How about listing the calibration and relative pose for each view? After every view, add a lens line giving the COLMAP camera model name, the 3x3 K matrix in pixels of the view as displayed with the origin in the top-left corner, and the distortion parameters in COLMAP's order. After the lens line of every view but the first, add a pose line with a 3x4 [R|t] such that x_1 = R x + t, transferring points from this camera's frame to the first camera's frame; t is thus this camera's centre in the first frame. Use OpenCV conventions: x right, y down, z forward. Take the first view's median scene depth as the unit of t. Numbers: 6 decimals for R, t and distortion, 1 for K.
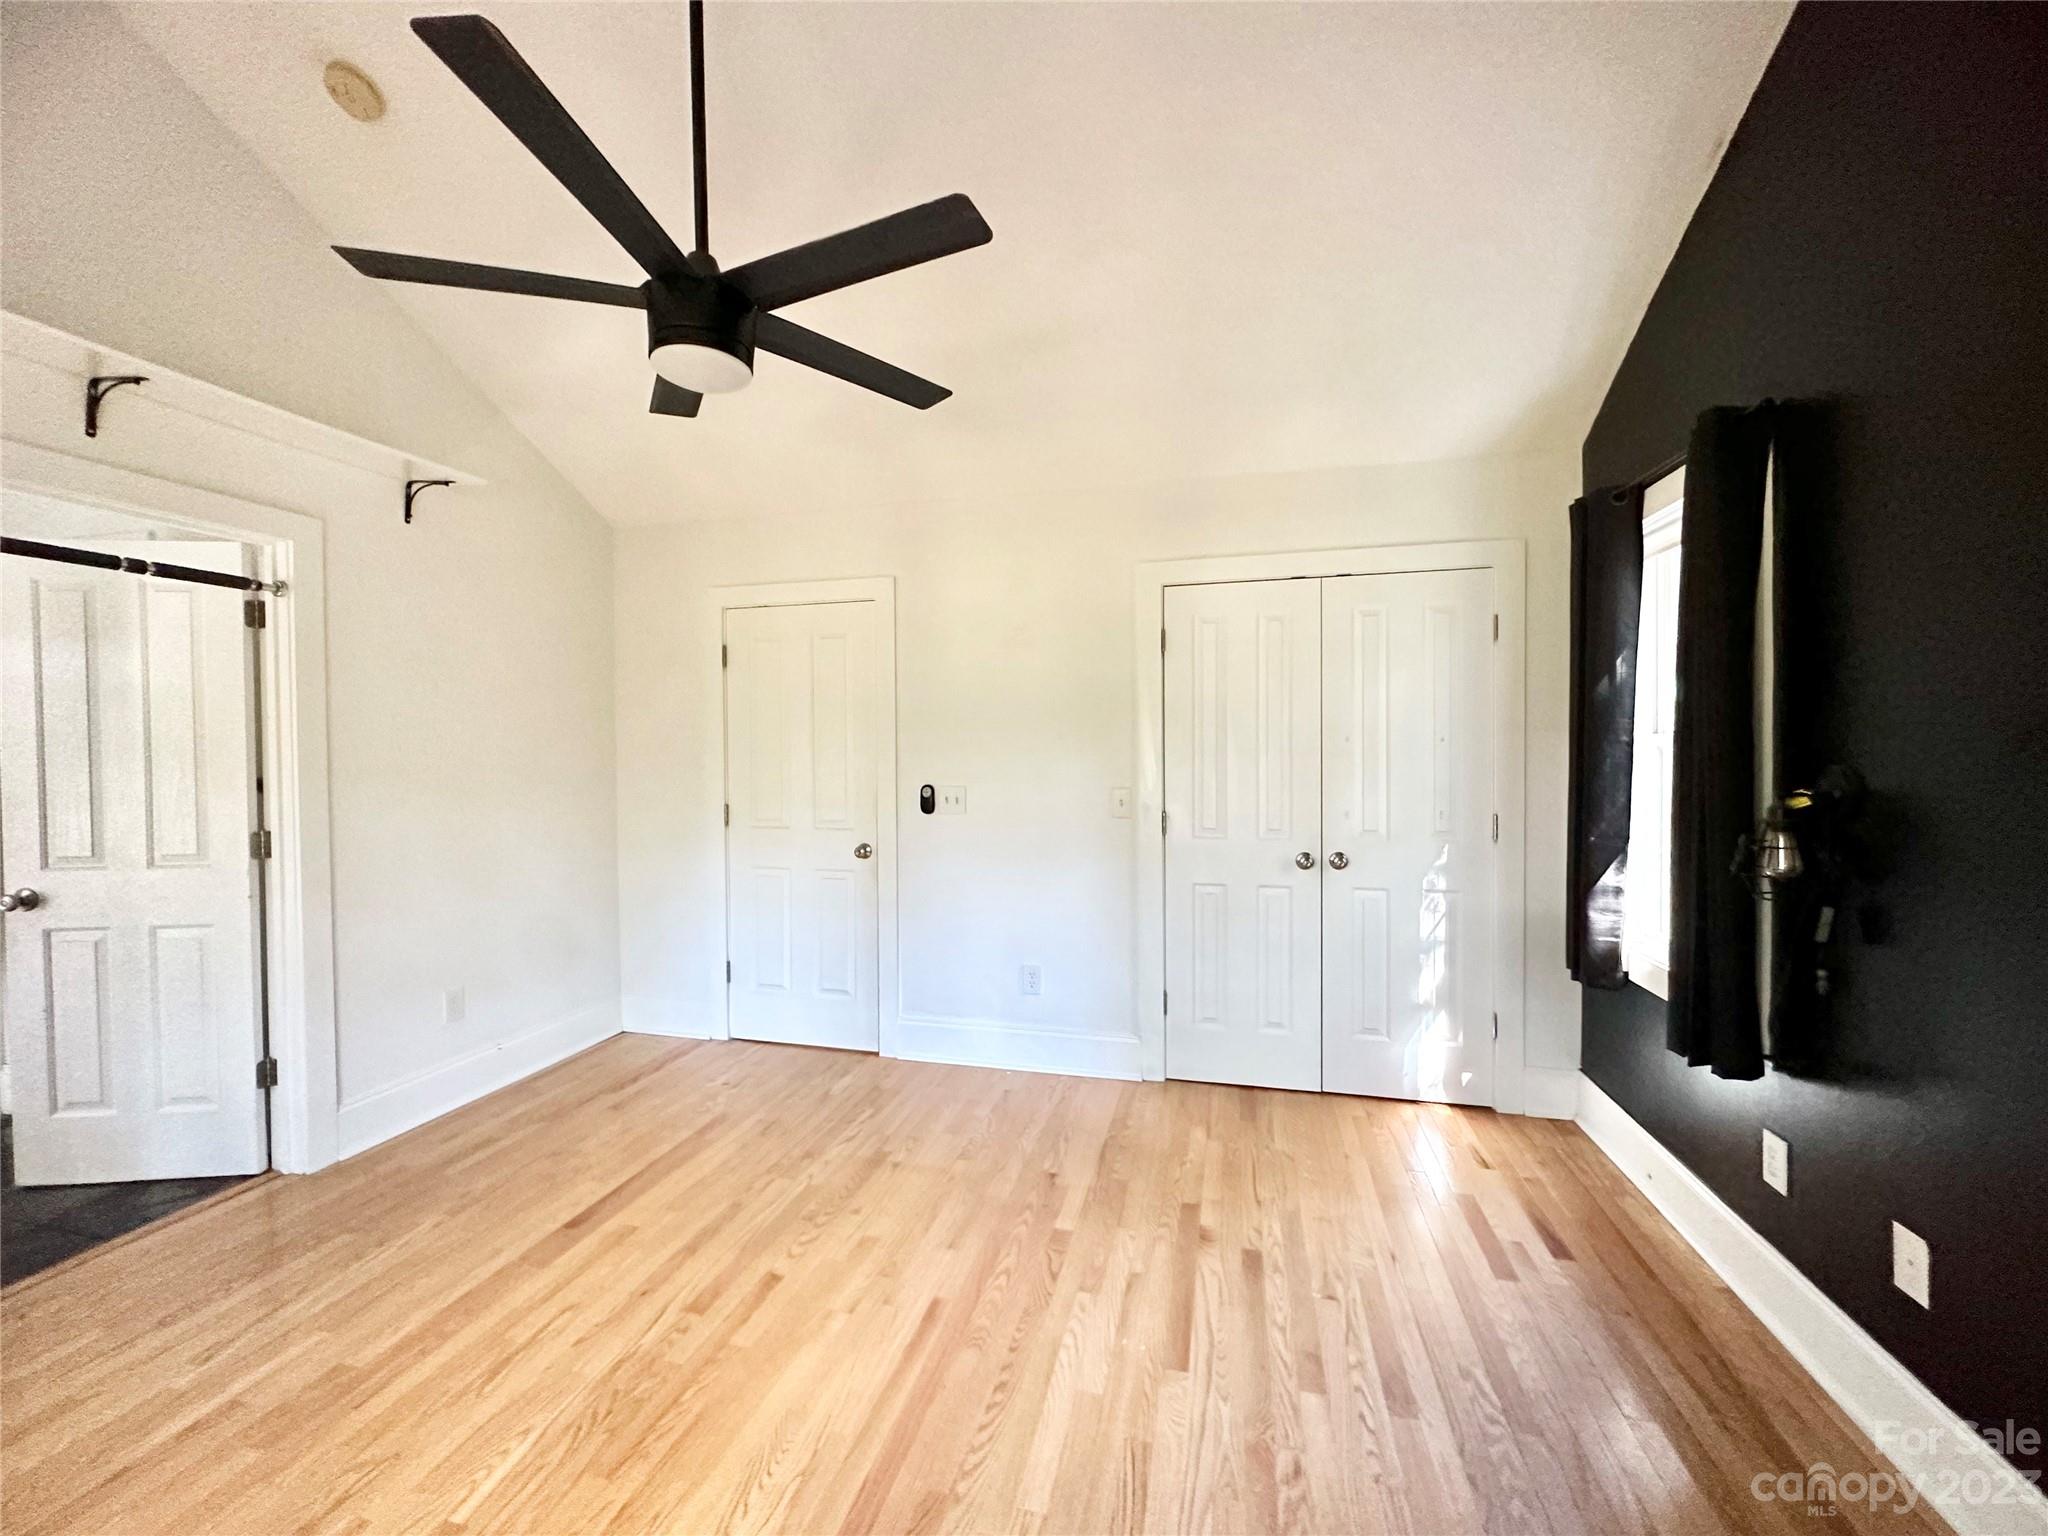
lens RADIAL K [[819.4, 0, 1027.5], [0, 819.4, 767.7], [0, 0, 1]] dist [-0.000692, -0.000098]
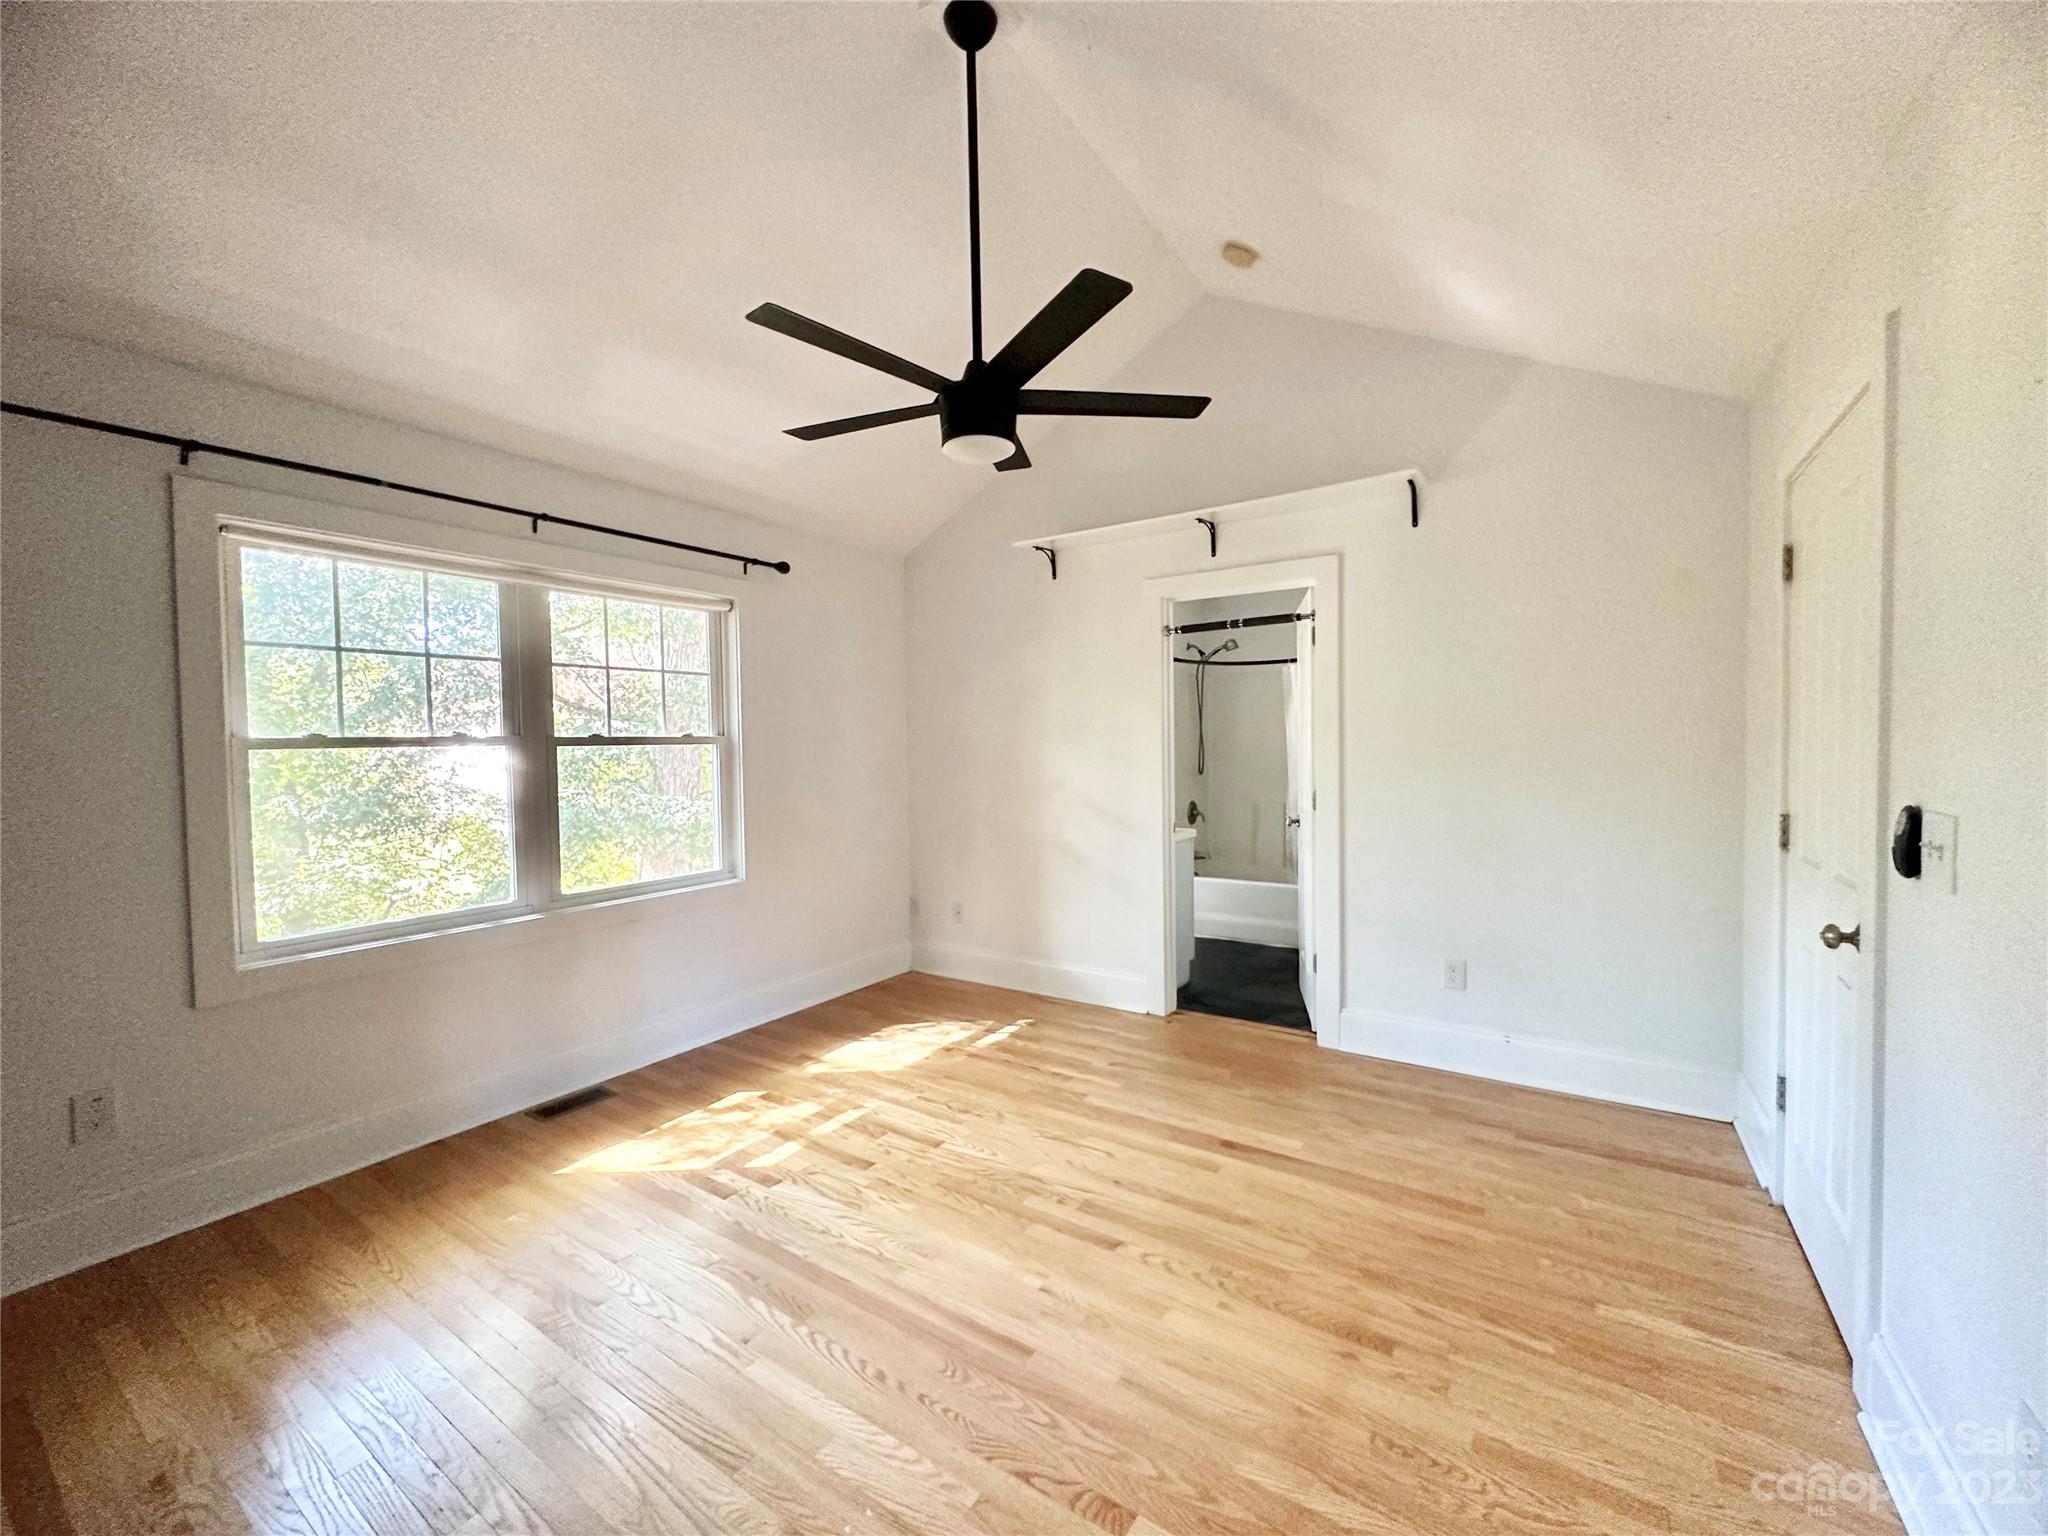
lens RADIAL K [[819.4, 0, 1027.5], [0, 819.4, 767.7], [0, 0, 1]] dist [-0.000692, -0.000098]
pose [[-0.330600, 0.038638, -0.942980, 0.644502], [-0.003650, 0.999102, 0.042217, -0.023241], [0.943764, 0.017399, -0.330162, 1.163947]]
